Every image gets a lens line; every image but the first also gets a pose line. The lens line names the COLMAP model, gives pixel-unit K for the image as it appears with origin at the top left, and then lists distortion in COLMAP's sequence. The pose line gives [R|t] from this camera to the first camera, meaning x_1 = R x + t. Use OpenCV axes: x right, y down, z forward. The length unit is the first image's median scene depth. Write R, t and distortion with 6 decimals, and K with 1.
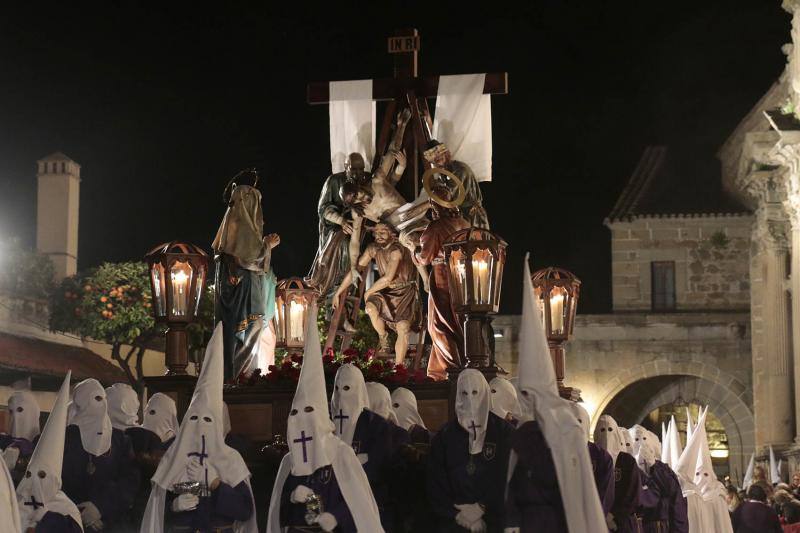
lens RADIAL K [[1875.5, 0, 400.0], [0, 1875.5, 266.5], [0, 0, 1]] dist [0.337766, -0.055851]
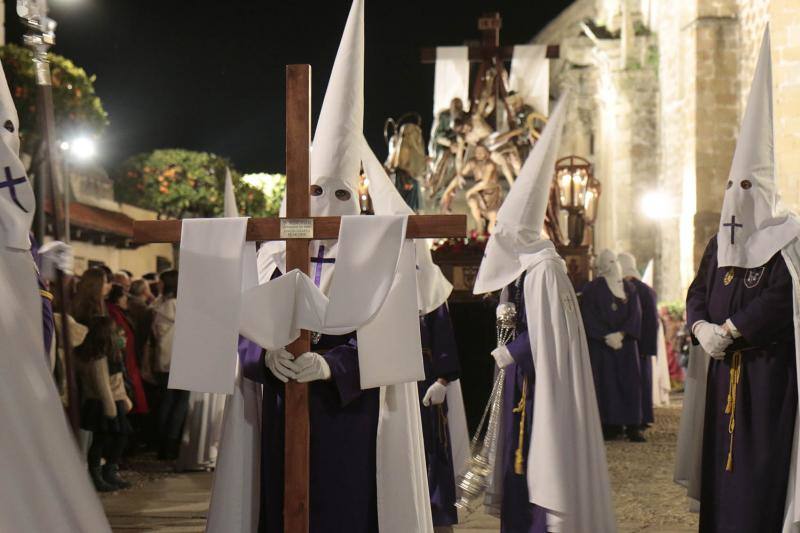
lens RADIAL K [[1586.2, 0, 400.0], [0, 1586.2, 266.5], [0, 0, 1]] dist [0.305548, -0.000001]
pose [[0.993199, 0.001840, 0.116418, -0.217957], [-0.011769, 0.996341, 0.084657, -0.033402], [-0.115836, -0.085452, 0.989586, -0.259805]]
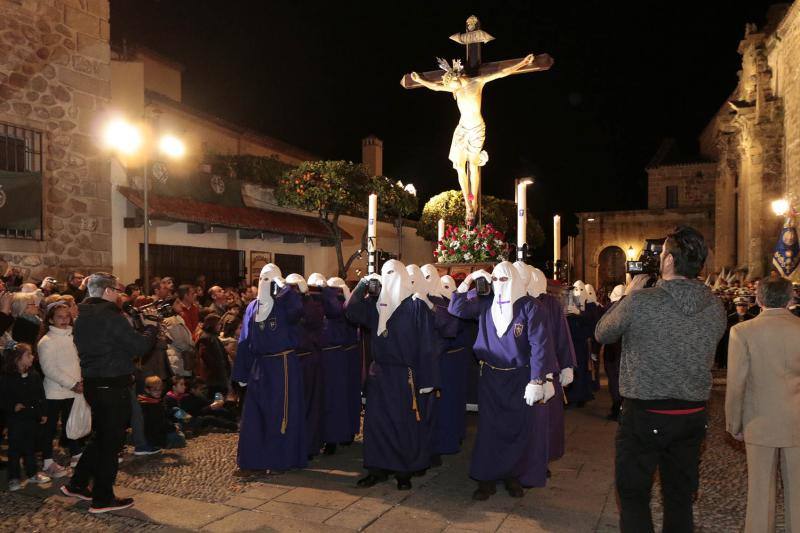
lens RADIAL K [[650.7, 0, 400.6], [0, 650.7, 306.3], [0, 0, 1]] dist [0.001383, 0.000465]
pose [[0.968622, 0.002059, -0.248529, 0.108356], [0.035337, 0.988666, 0.145916, 0.078553], [0.246013, -0.150120, 0.957571, 0.888389]]
